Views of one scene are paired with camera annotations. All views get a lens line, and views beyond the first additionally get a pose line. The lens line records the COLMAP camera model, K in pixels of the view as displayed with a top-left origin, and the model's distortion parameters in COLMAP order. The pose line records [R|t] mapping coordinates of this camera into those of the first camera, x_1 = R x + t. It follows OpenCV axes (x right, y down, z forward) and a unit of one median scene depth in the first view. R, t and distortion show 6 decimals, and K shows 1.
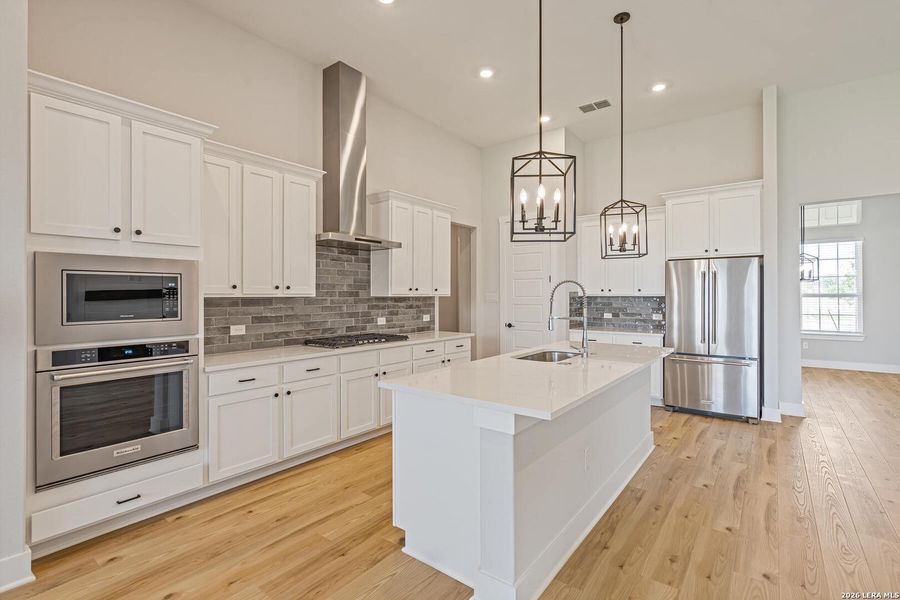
lens RADIAL K [[416.9, 0, 456.4], [0, 416.9, 294.9], [0, 0, 1]] dist [-0.003634, -0.000148]
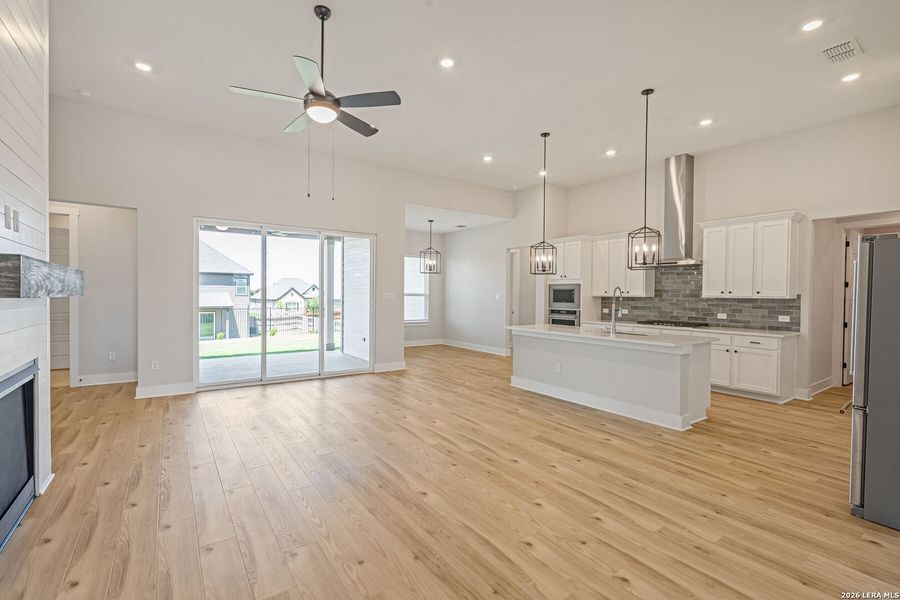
lens RADIAL K [[409.9, 0, 450.0], [0, 409.9, 300.0], [0, 0, 1]] dist [-0.000735, 0.000582]
pose [[-0.308373, 0.012259, -0.951187, 1.482006], [-0.007491, 0.999855, 0.015315, -0.002686], [0.951236, 0.011848, -0.308236, 0.636789]]
